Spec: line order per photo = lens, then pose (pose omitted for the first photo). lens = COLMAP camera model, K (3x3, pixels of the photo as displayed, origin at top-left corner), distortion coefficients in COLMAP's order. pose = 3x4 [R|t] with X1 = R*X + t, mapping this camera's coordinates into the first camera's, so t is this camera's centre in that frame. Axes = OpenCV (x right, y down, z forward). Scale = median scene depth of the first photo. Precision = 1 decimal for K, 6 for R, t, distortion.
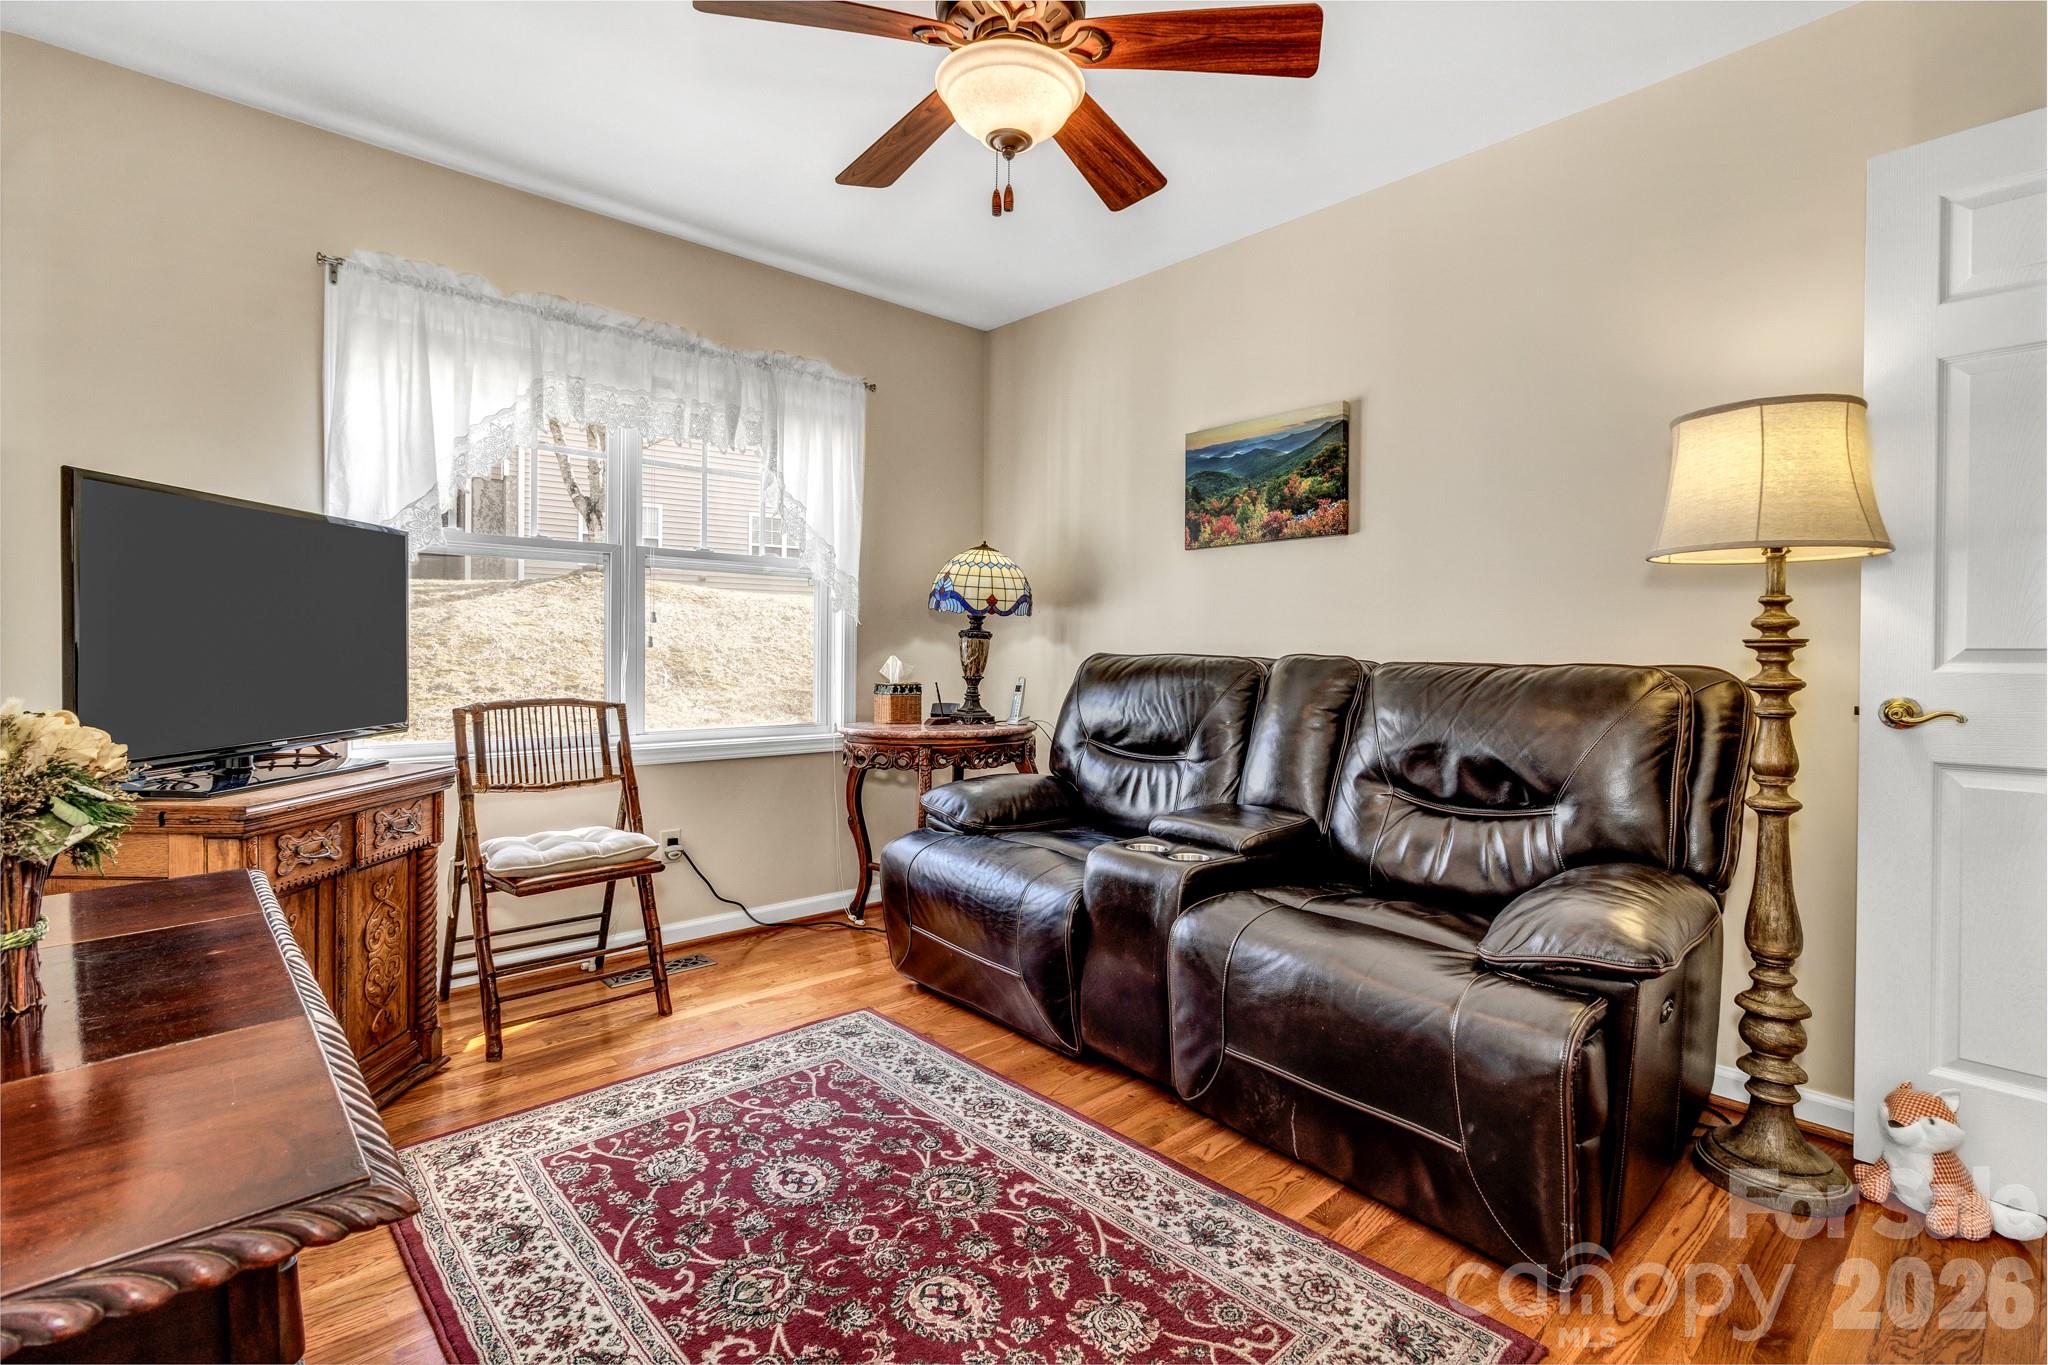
lens RADIAL K [[944.4, 0, 1030.7], [0, 944.4, 659.2], [0, 0, 1]] dist [0.000832, 0.000349]
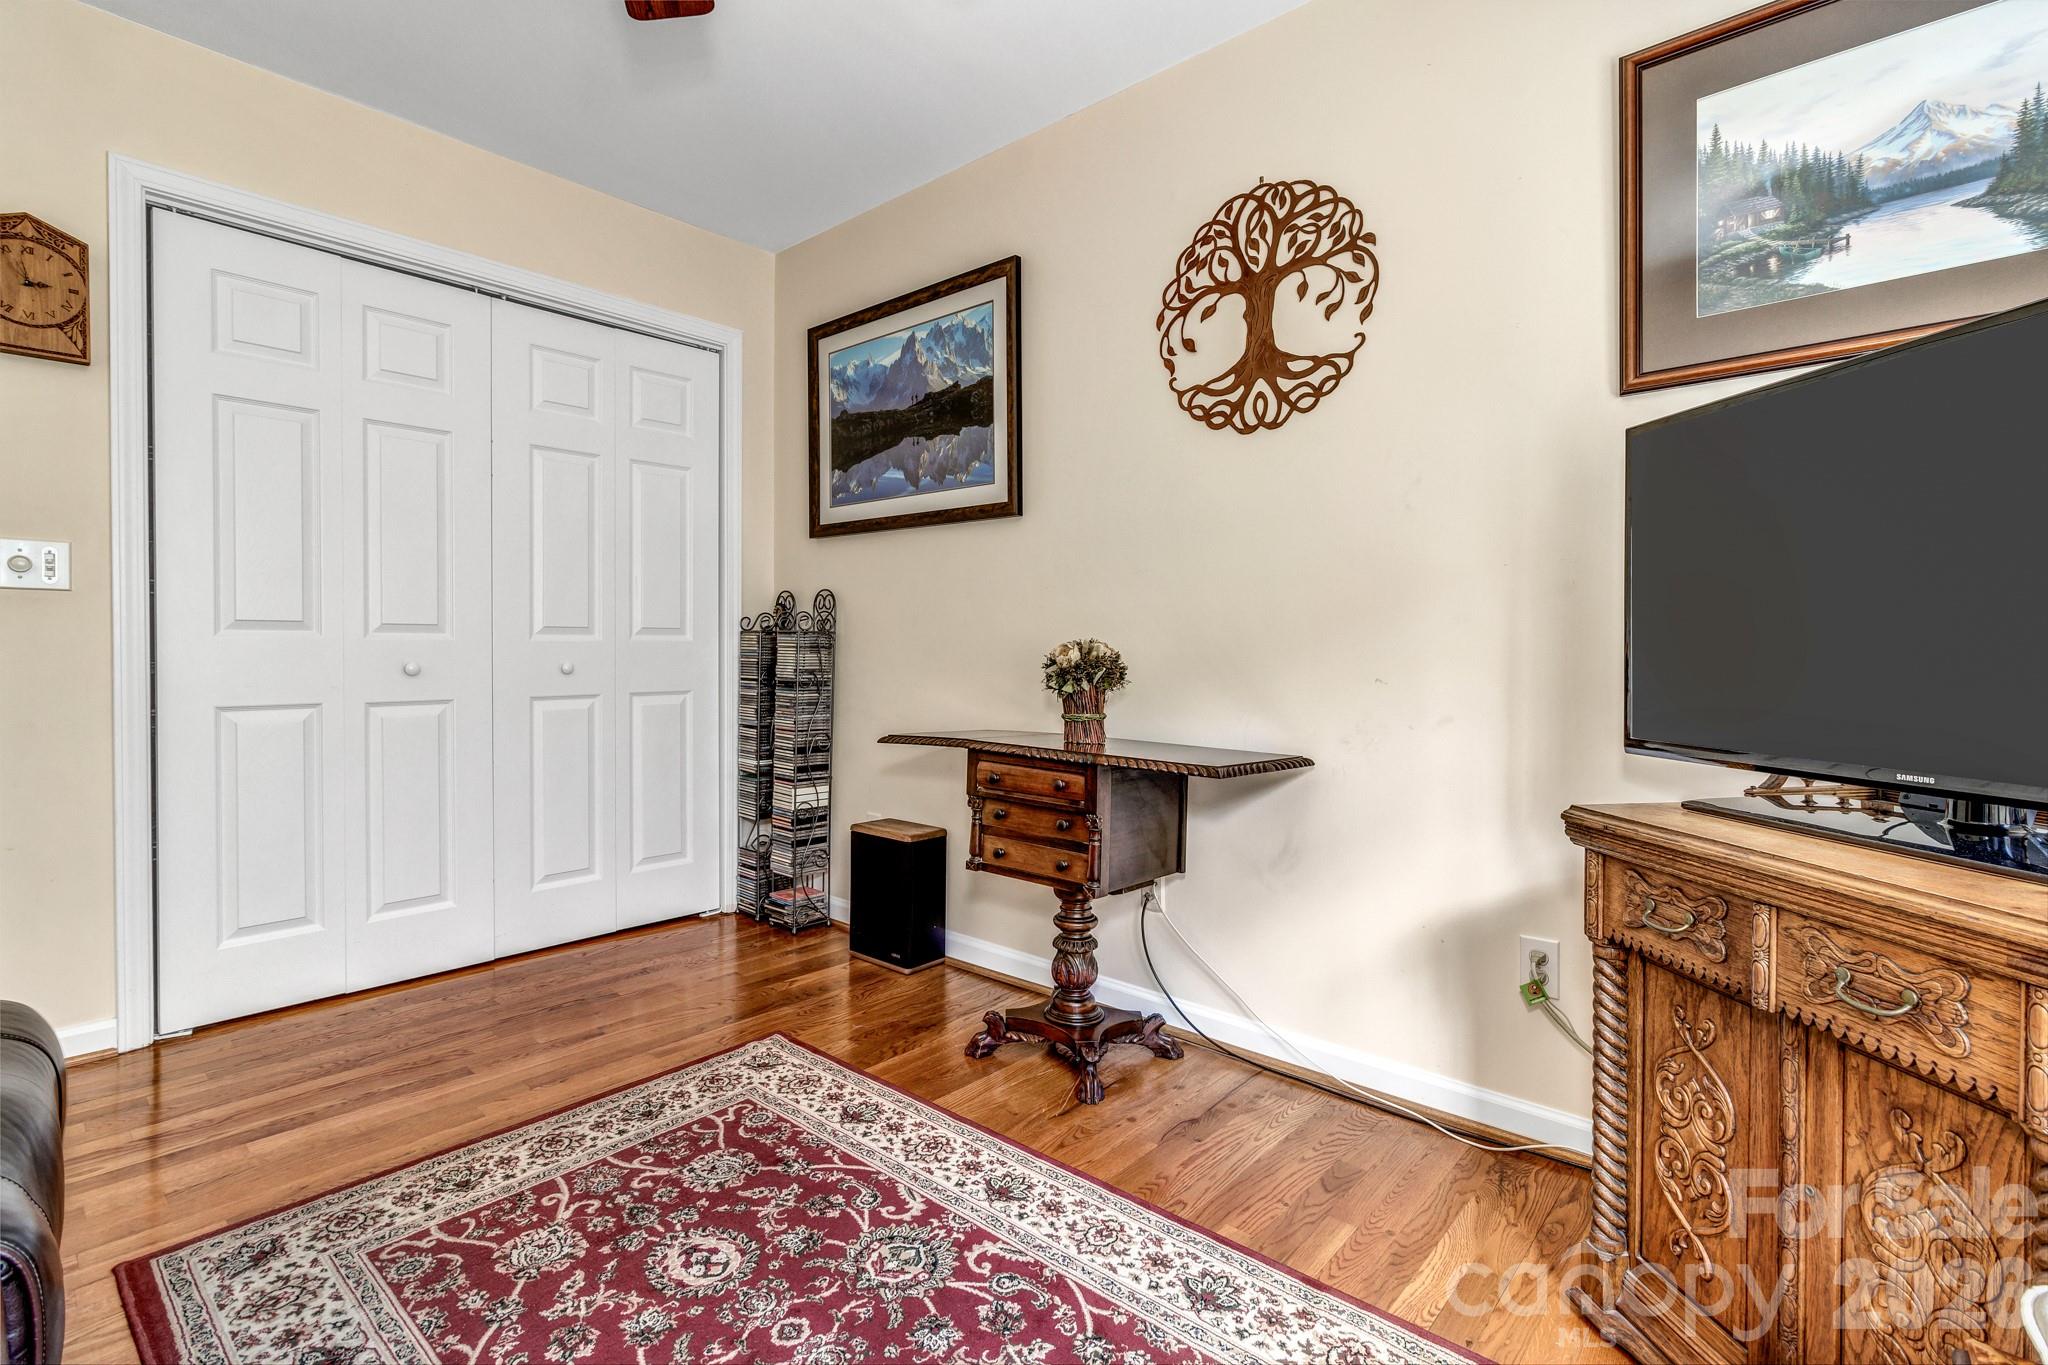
lens RADIAL K [[944.4, 0, 1030.7], [0, 944.4, 659.2], [0, 0, 1]] dist [0.000832, 0.000349]
pose [[-0.994701, -0.011697, -0.102146, -0.284972], [-0.014062, 0.999649, 0.022461, 0.018961], [0.101847, 0.023778, -0.994516, 1.767339]]
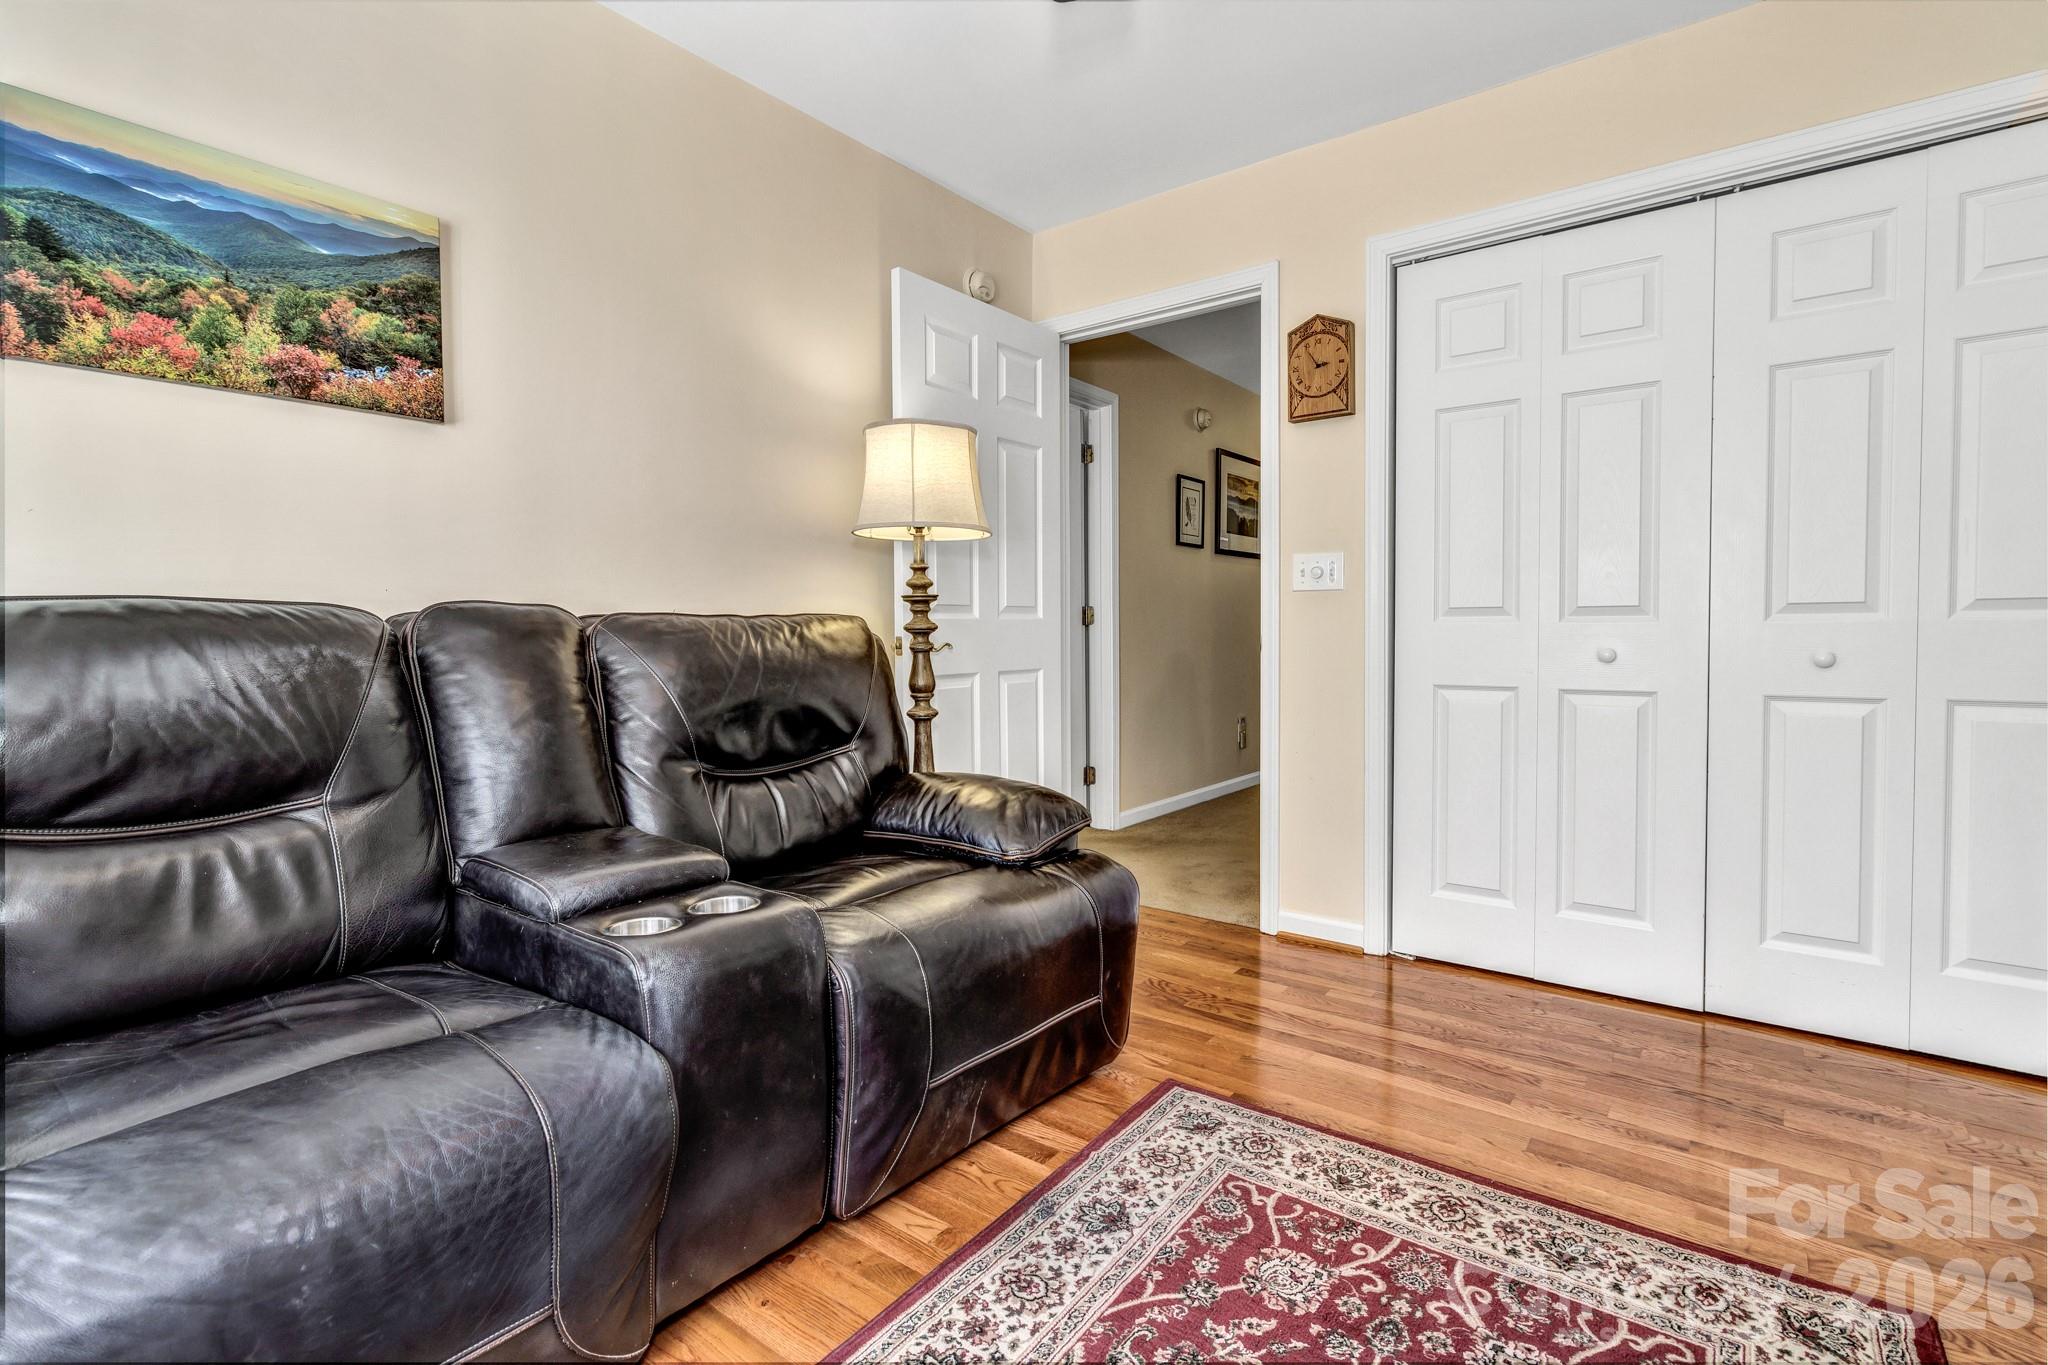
lens RADIAL K [[944.4, 0, 1030.7], [0, 944.4, 659.2], [0, 0, 1]] dist [0.000832, 0.000349]
pose [[-0.180118, -0.038166, 0.982904, -0.678112], [0.012832, 0.999071, 0.041145, 0.020133], [-0.983561, 0.020024, -0.179461, 1.211669]]
